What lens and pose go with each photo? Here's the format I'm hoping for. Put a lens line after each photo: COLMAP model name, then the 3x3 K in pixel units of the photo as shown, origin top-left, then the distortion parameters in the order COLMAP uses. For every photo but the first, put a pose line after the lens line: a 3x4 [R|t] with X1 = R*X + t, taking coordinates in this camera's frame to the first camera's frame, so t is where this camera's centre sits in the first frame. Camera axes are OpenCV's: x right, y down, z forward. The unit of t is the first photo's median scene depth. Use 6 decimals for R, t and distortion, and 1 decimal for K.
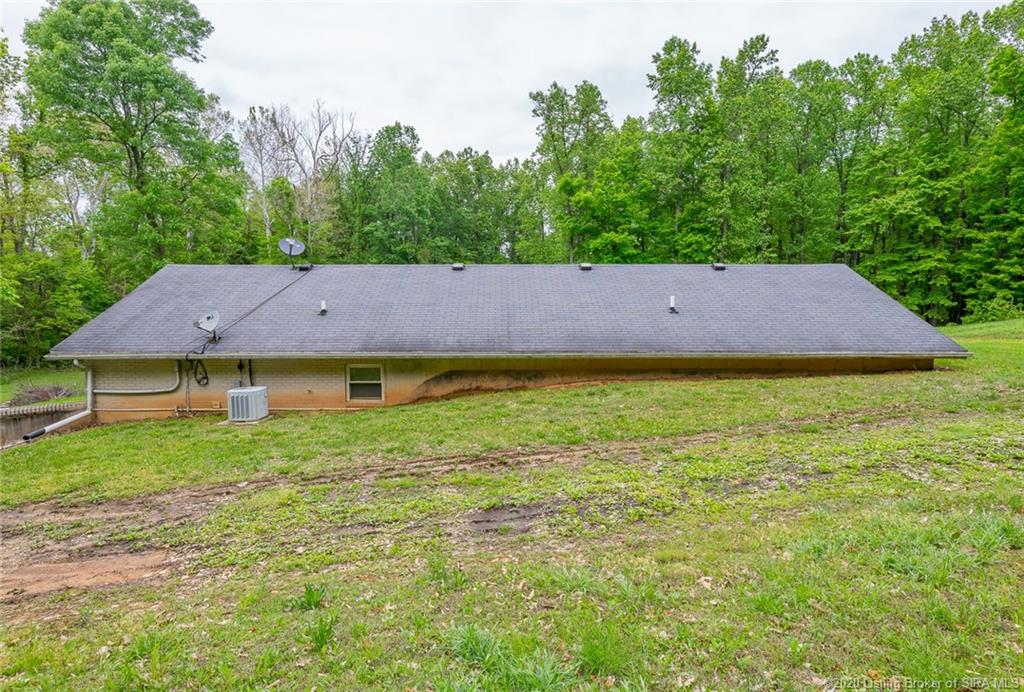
lens RADIAL K [[577.0, 0, 484.6], [0, 577.0, 346.0], [0, 0, 1]] dist [0.005296, -0.000086]
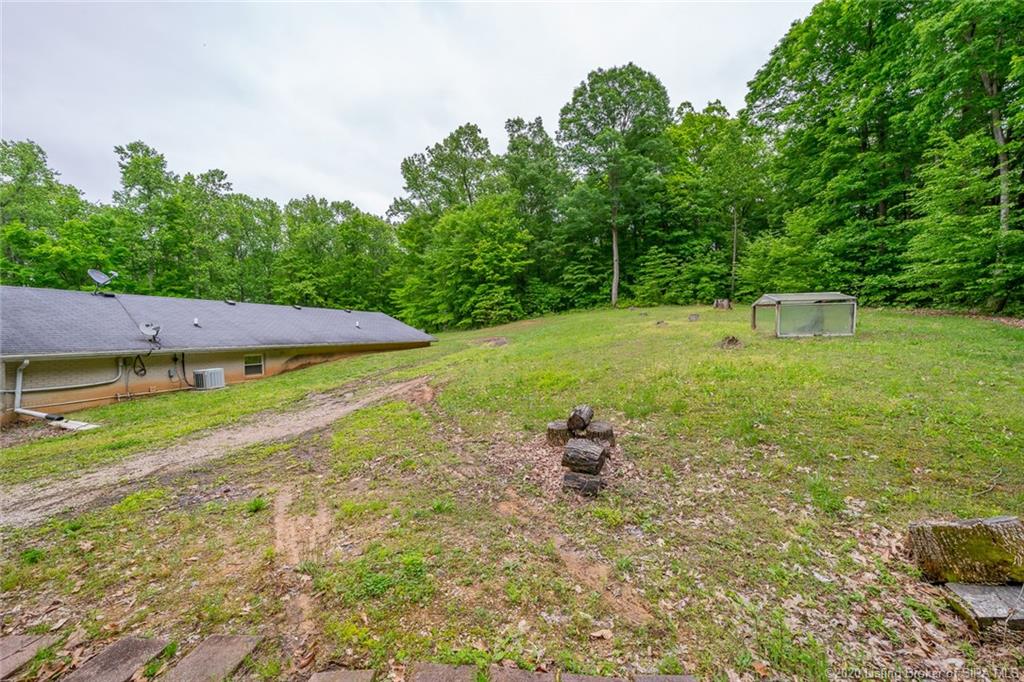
lens RADIAL K [[397.5, 0, 514.0], [0, 397.5, 343.2], [0, 0, 1]] dist [-0.010268, 0.000540]
pose [[0.334854, -0.024420, 0.941954, -0.255261], [0.115463, 0.993194, -0.015297, 0.026015], [-0.935169, 0.113883, 0.335395, -0.029705]]
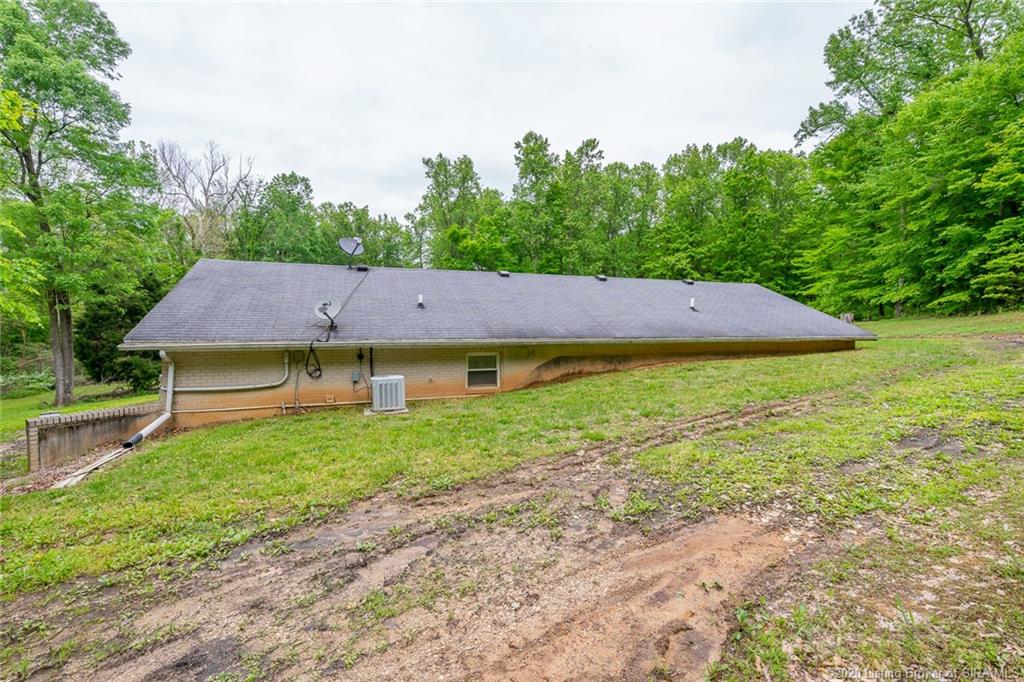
lens RADIAL K [[458.4, 0, 506.4], [0, 458.4, 340.9], [0, 0, 1]] dist [0.001971, 0.001076]
pose [[0.939116, -0.007954, 0.343509, -0.109272], [0.029327, 0.997939, -0.057069, 0.014423], [-0.342348, 0.063669, 0.937414, 0.050542]]
